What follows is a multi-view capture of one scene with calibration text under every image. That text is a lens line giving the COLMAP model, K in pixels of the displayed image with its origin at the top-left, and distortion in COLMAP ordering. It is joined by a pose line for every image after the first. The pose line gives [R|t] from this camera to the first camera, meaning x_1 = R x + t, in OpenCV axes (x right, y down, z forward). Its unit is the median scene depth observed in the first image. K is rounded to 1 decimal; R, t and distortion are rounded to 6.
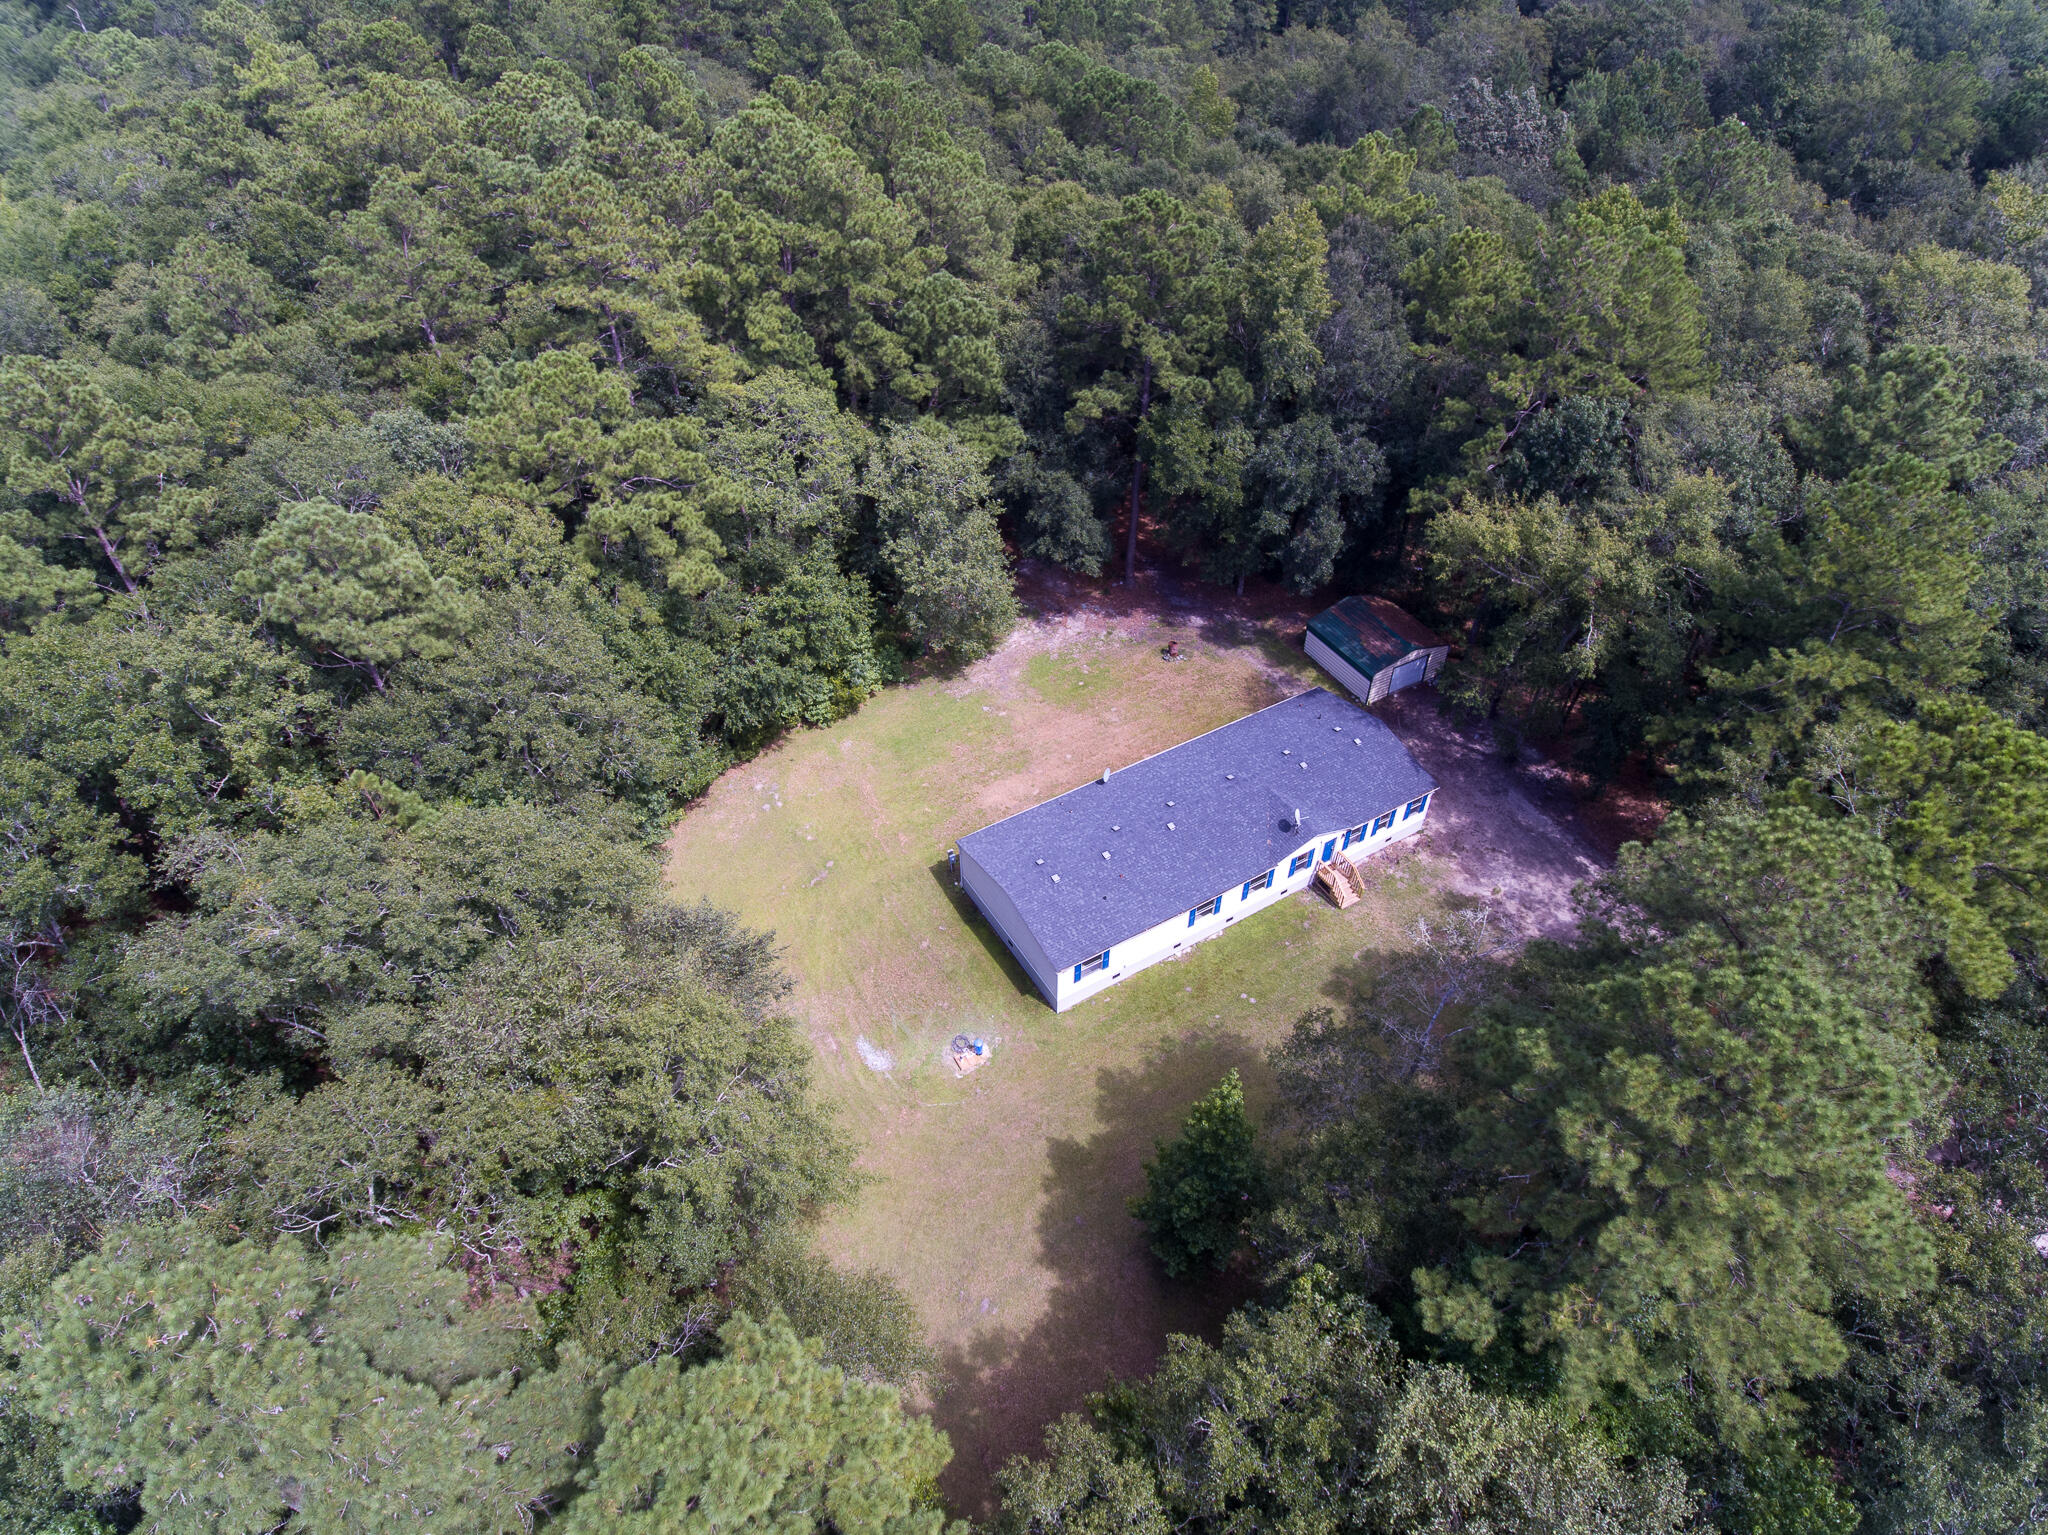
lens RADIAL K [[1208.7, 0, 1024.0], [0, 1208.7, 767.5], [0, 0, 1]] dist [-0.001385, -0.000286]
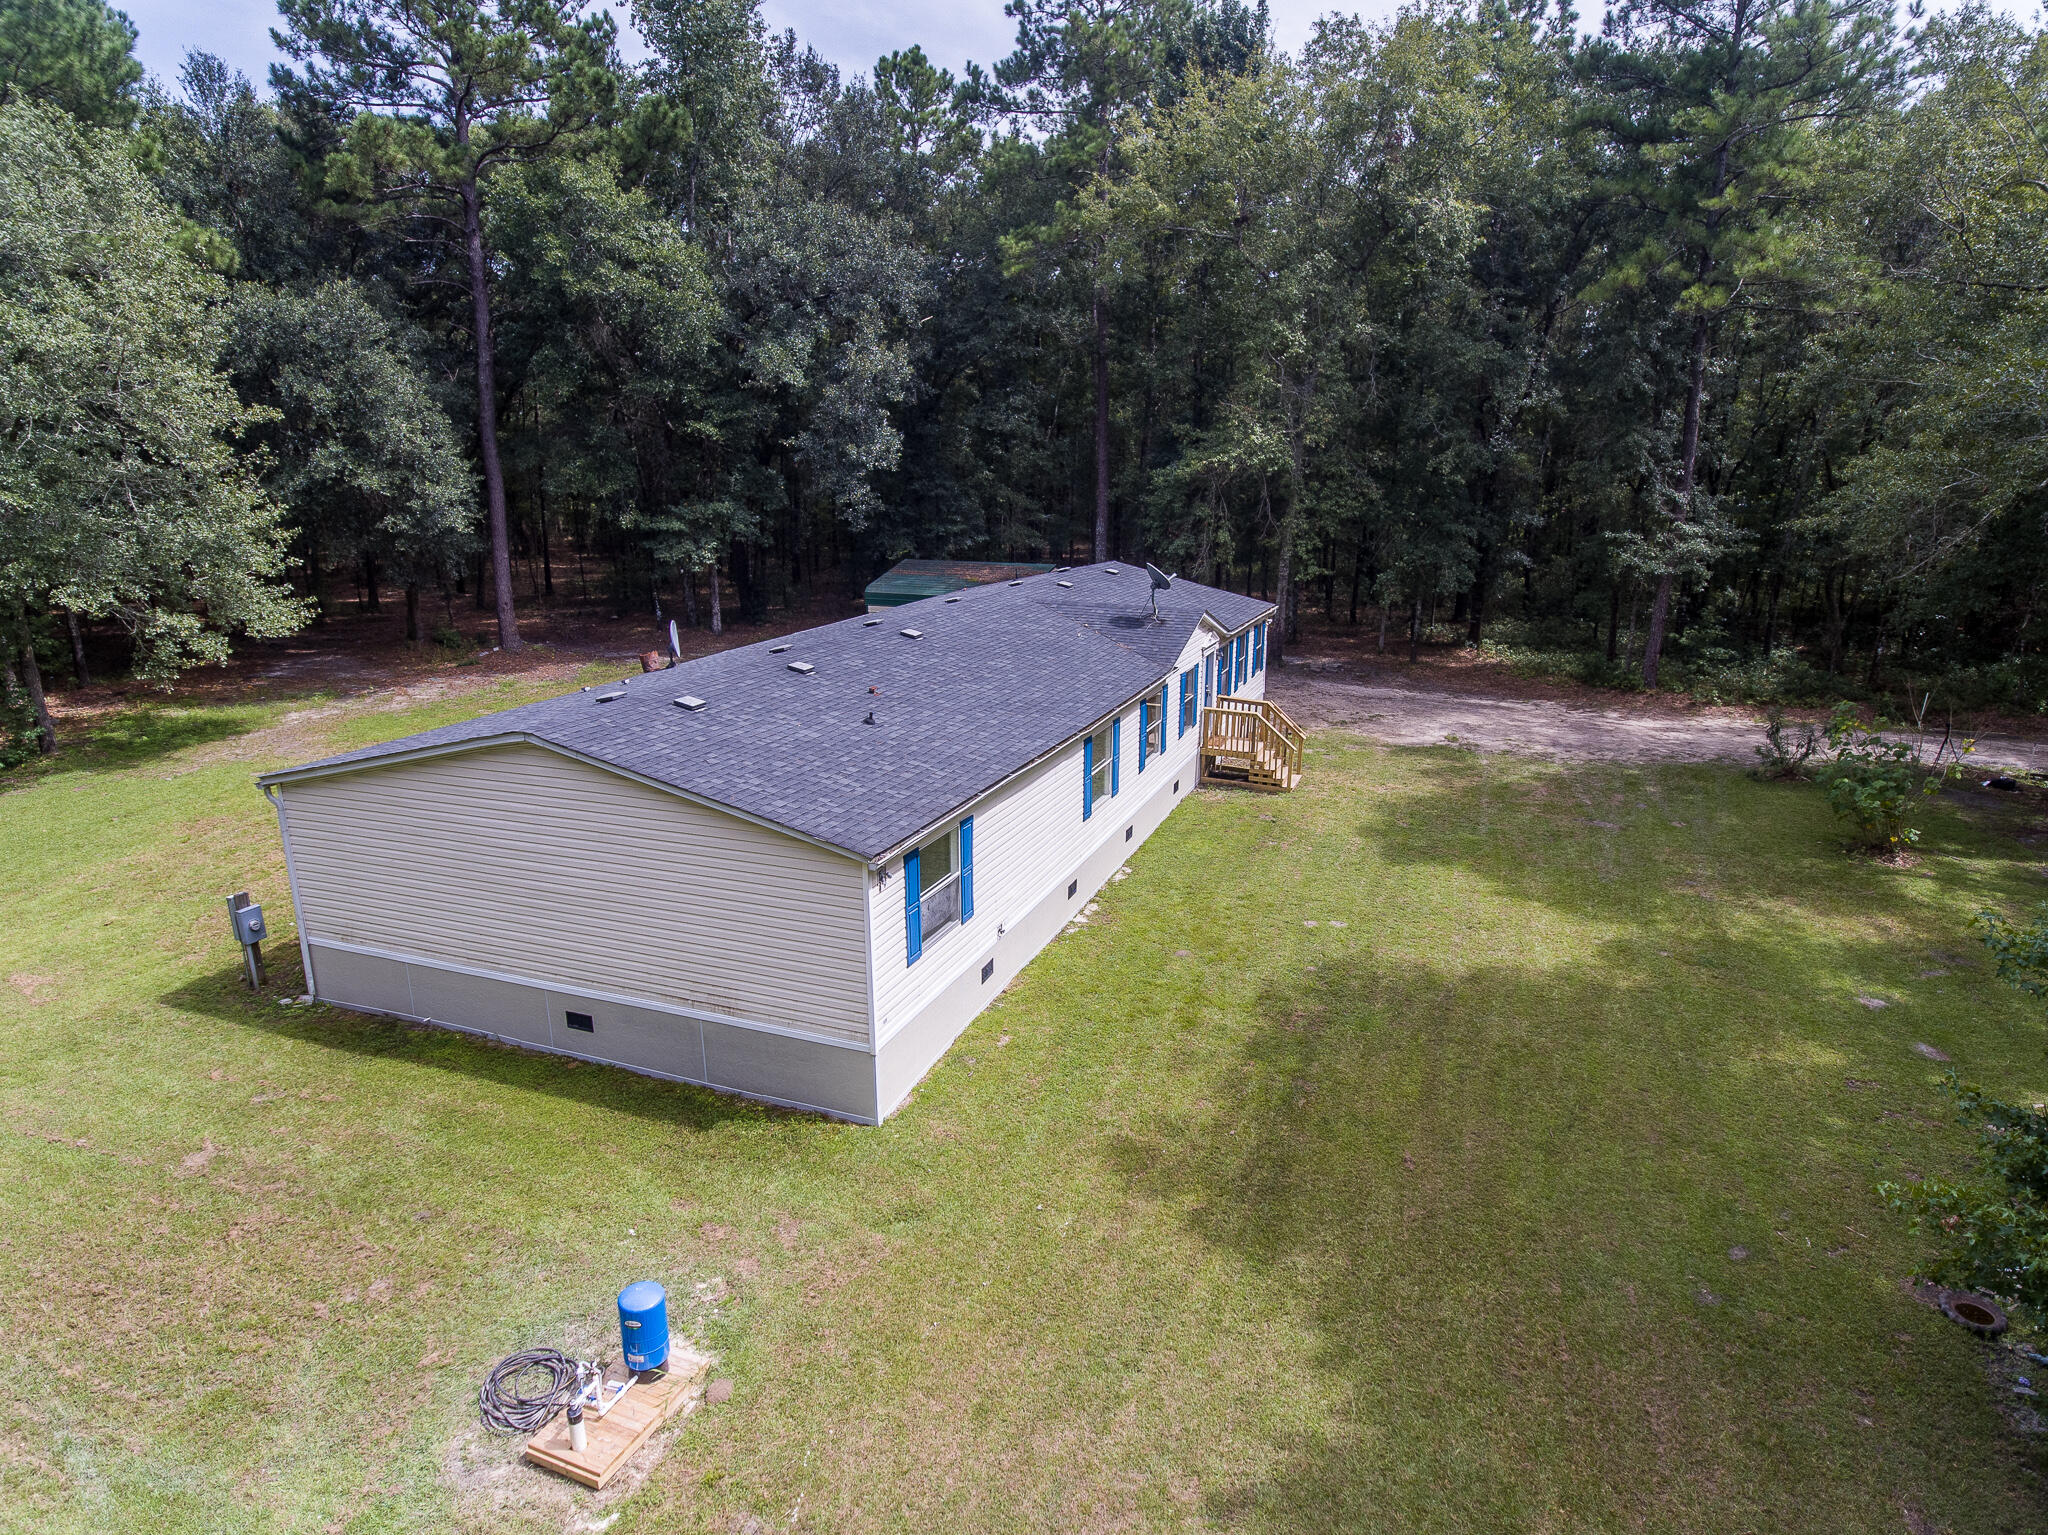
lens RADIAL K [[1208.7, 0, 1024.0], [0, 1208.7, 767.5], [0, 0, 1]] dist [-0.001385, -0.000286]
pose [[0.788100, -0.147880, 0.597520, -0.082178], [0.406658, 0.853797, -0.325056, 0.216017], [-0.462091, 0.499162, 0.733013, 0.703111]]
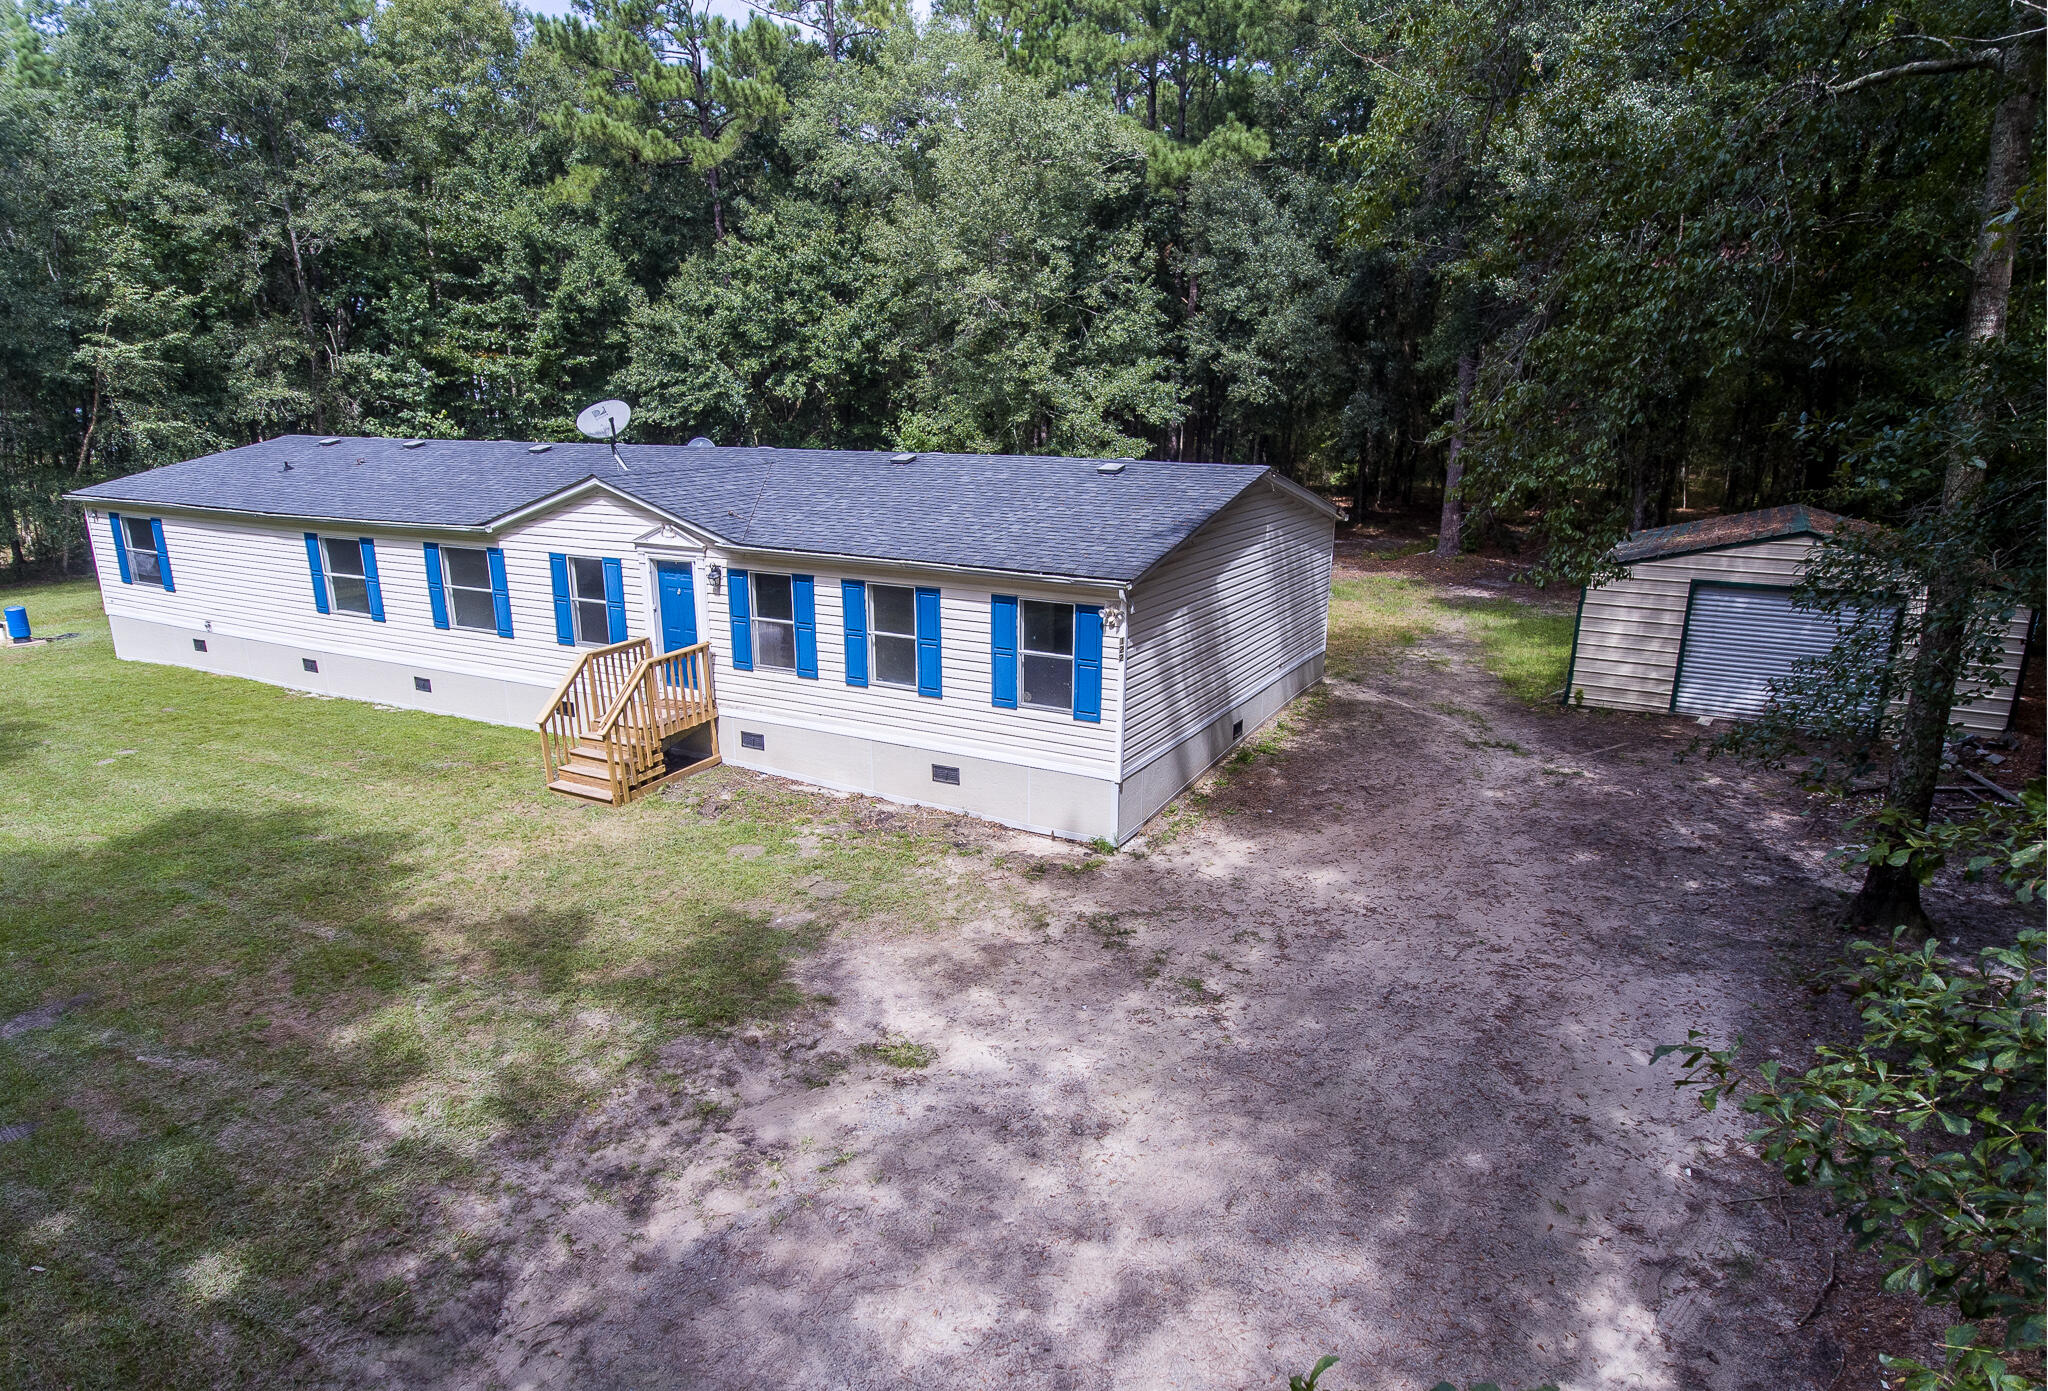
lens RADIAL K [[1152.3, 0, 1029.9], [0, 1152.3, 752.5], [0, 0, 1]] dist [-0.008527, -0.000591]
pose [[0.519539, 0.255531, -0.815342, 0.530098], [-0.577294, 0.808472, -0.114477, 0.076840], [0.629929, 0.530168, 0.567549, 0.910164]]
